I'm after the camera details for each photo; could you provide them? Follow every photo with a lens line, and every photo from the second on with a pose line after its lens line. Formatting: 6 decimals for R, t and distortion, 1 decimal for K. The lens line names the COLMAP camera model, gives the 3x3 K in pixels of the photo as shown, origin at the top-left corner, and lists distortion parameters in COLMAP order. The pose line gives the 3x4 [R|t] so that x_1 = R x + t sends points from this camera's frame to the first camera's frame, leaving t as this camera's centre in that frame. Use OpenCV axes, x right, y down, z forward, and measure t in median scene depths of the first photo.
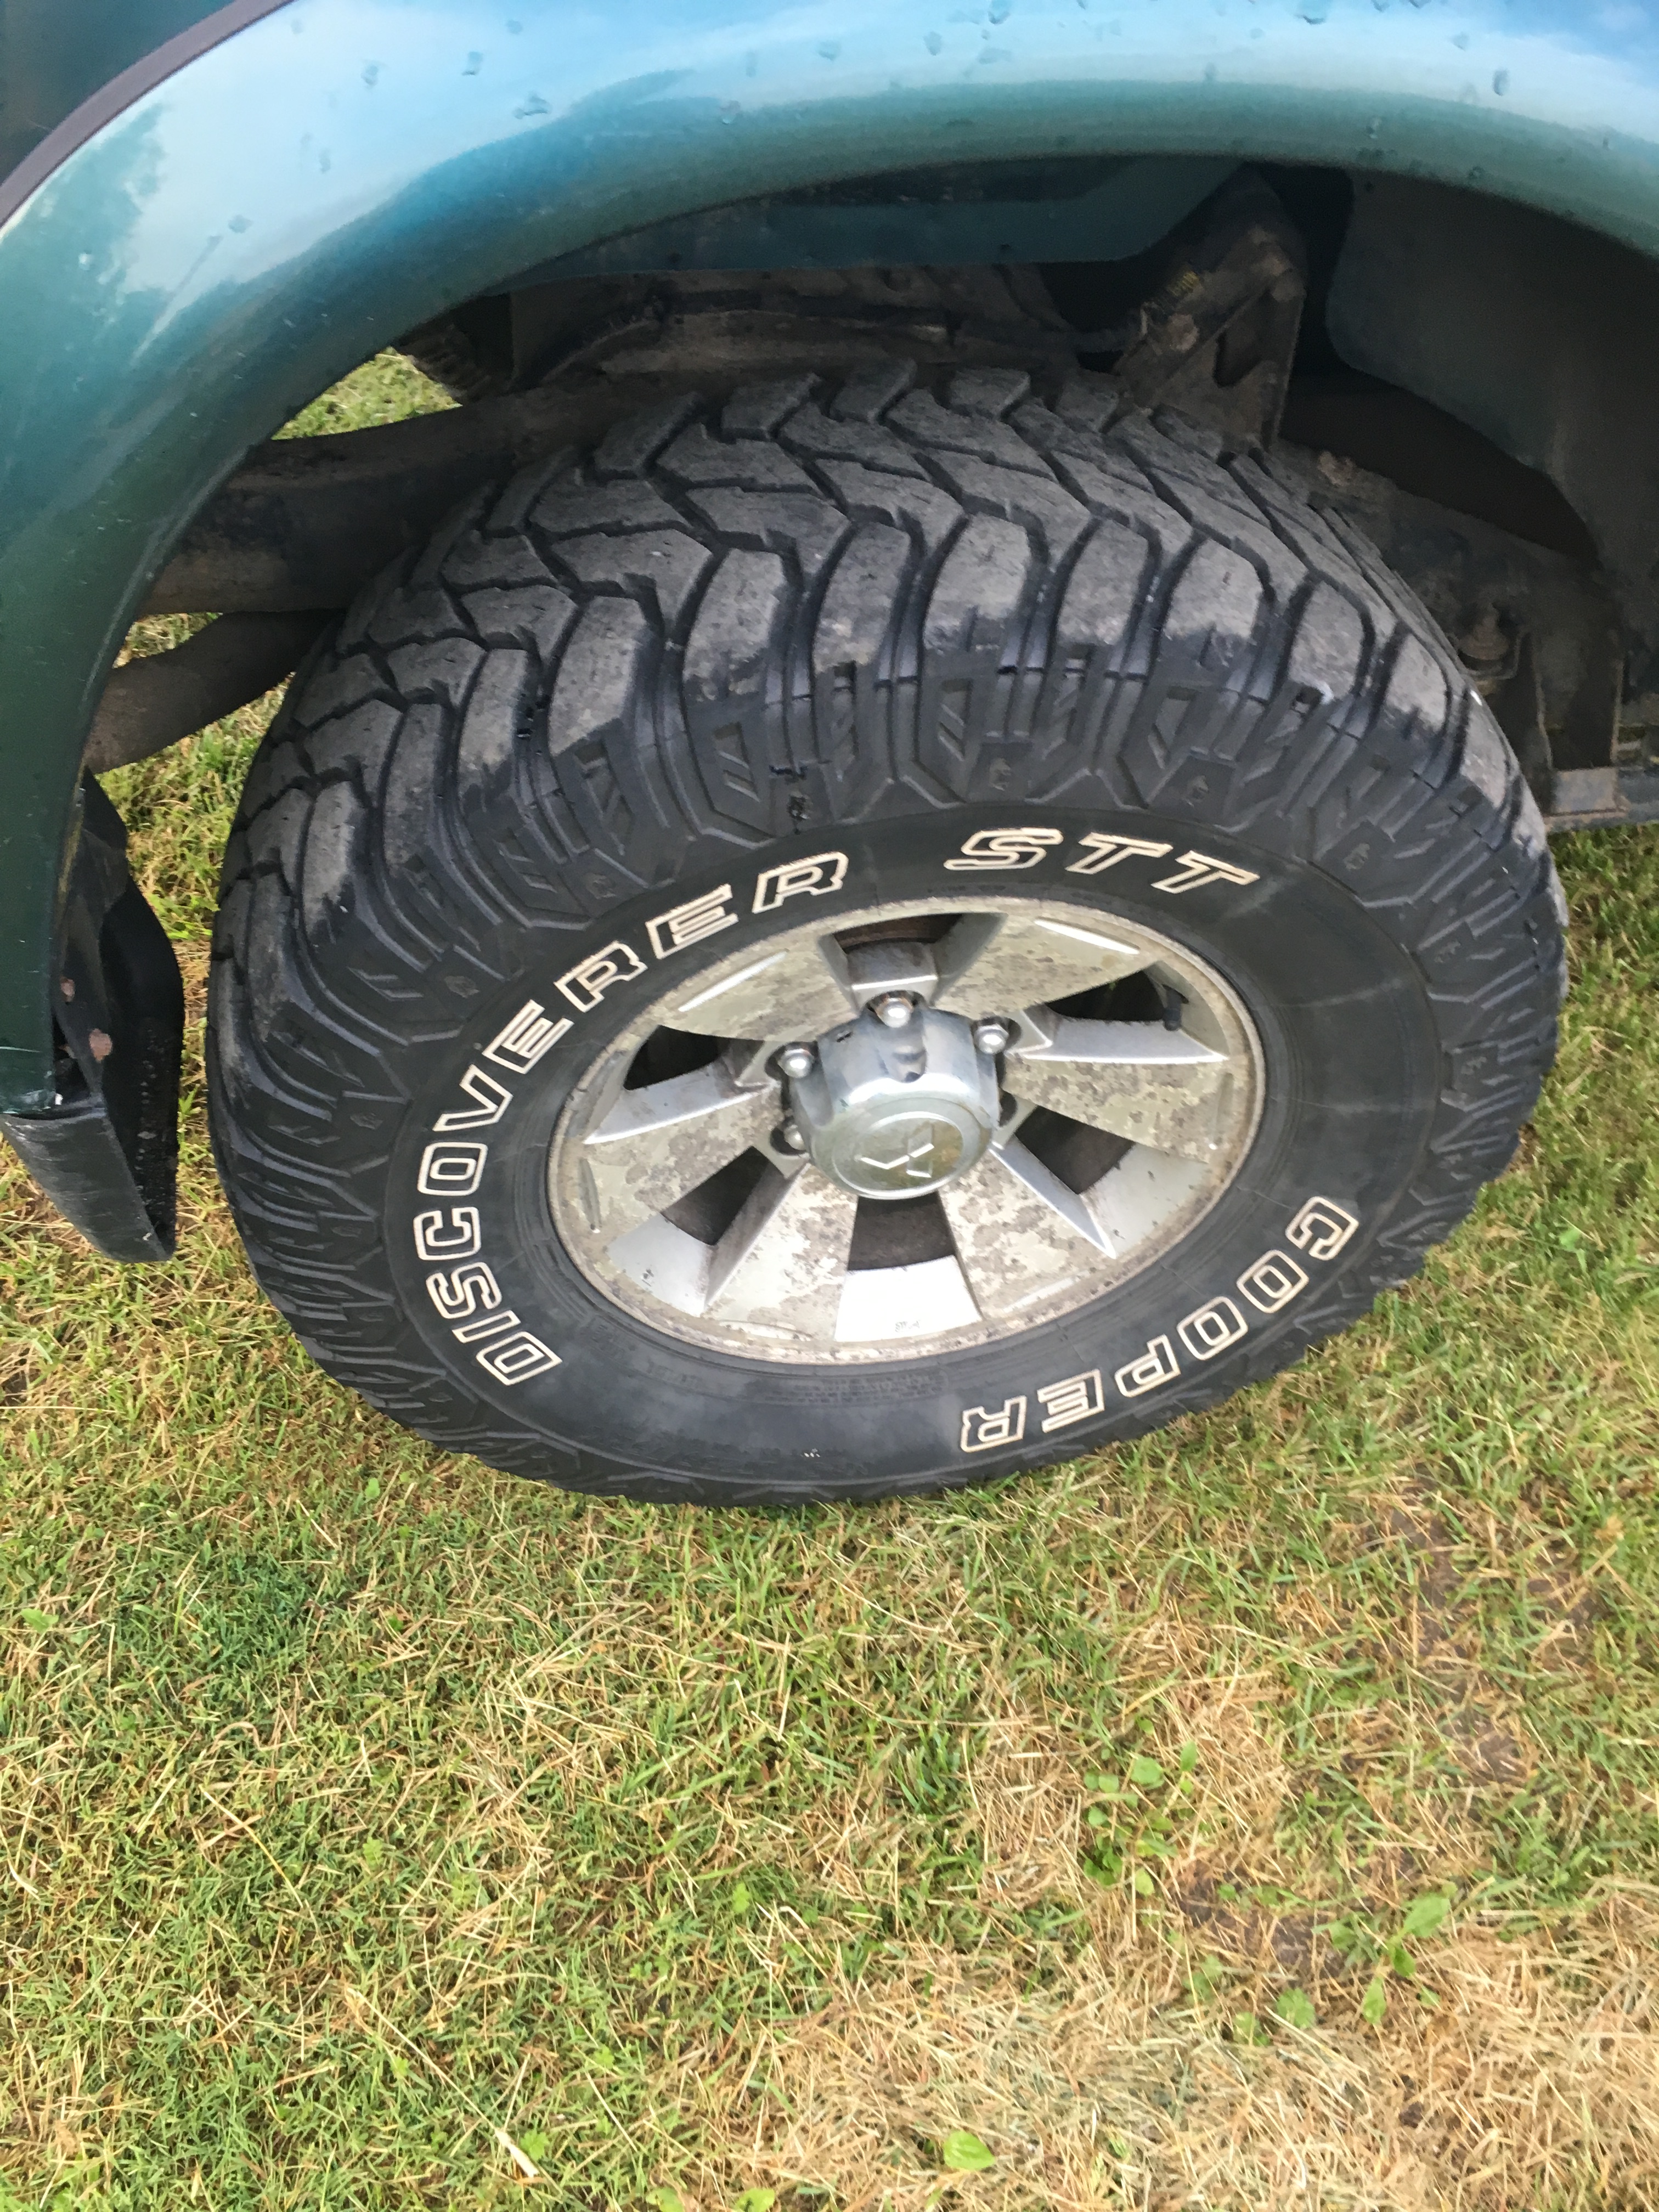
lens RADIAL K [[2034.0, 0, 829.5], [0, 2034.0, 1106.0], [0, 0, 1]] dist [-0.005728, -0.012896]
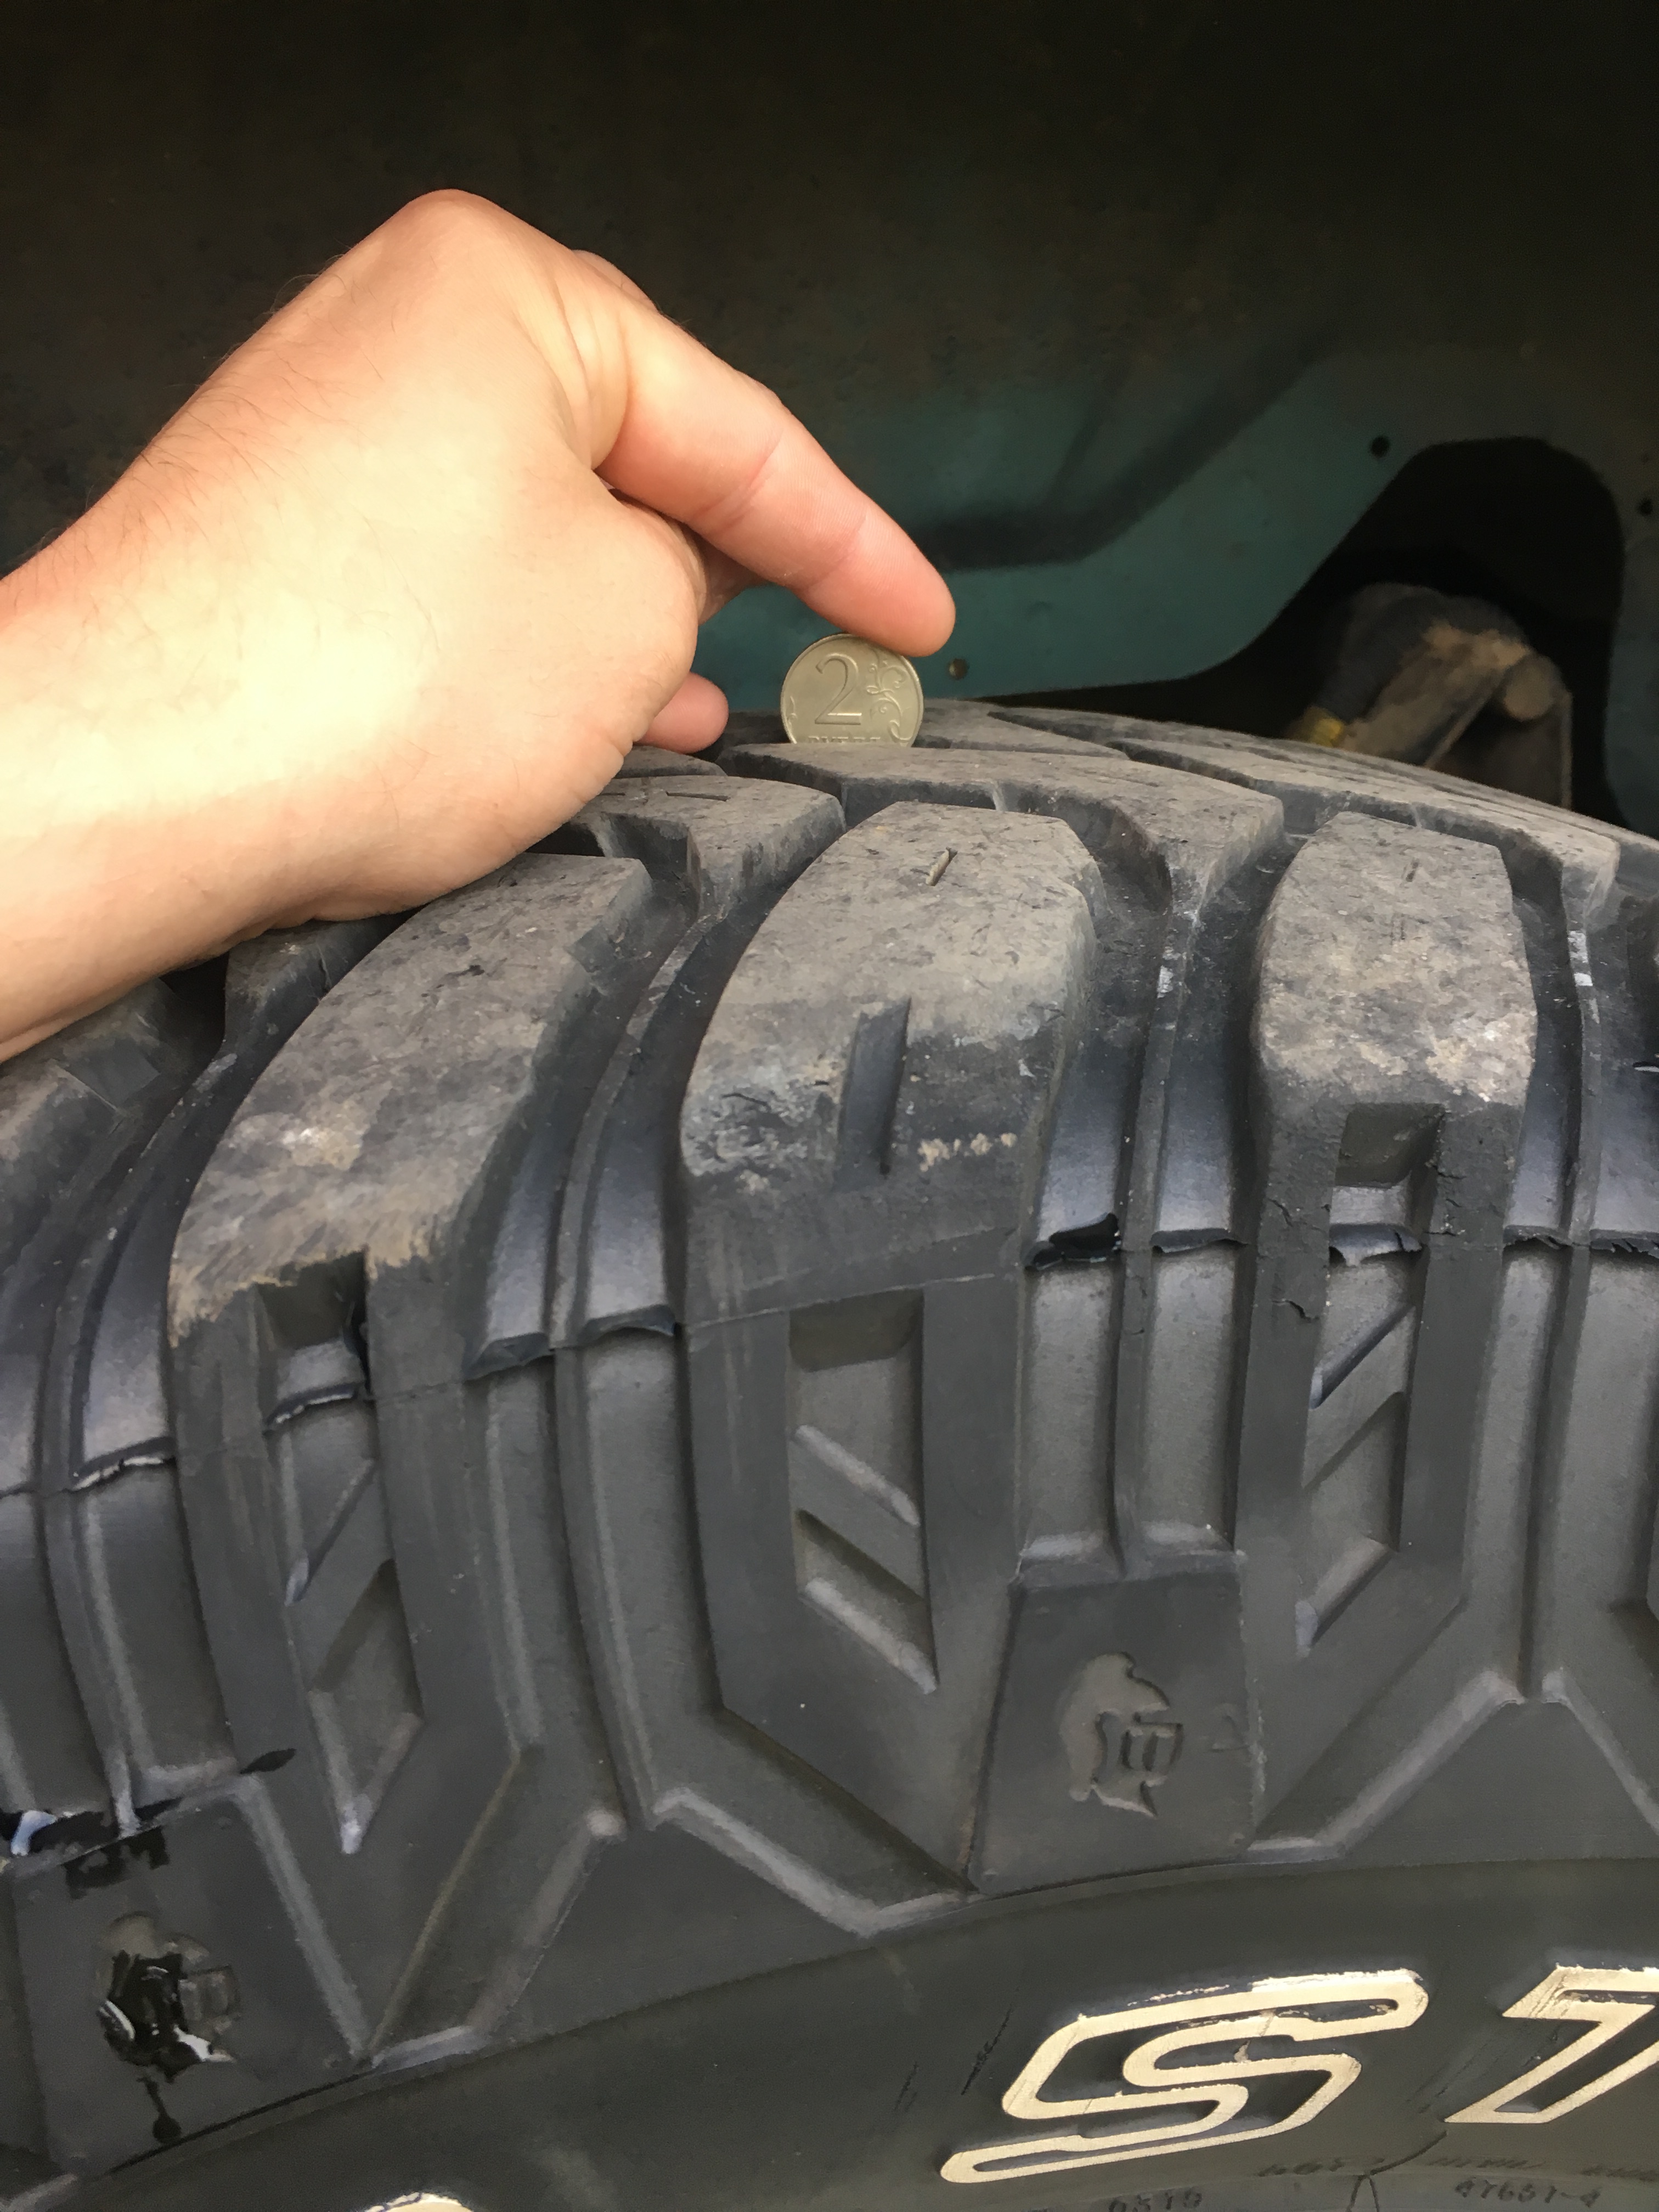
lens RADIAL K [[1887.8, 0, 829.5], [0, 1887.8, 1106.0], [0, 0, 1]] dist [0.005591, 0.001389]
pose [[0.993620, -0.110316, -0.023438, 0.066709], [0.084883, 0.868358, -0.488620, -0.127622], [0.074255, 0.483513, 0.872182, 0.802516]]
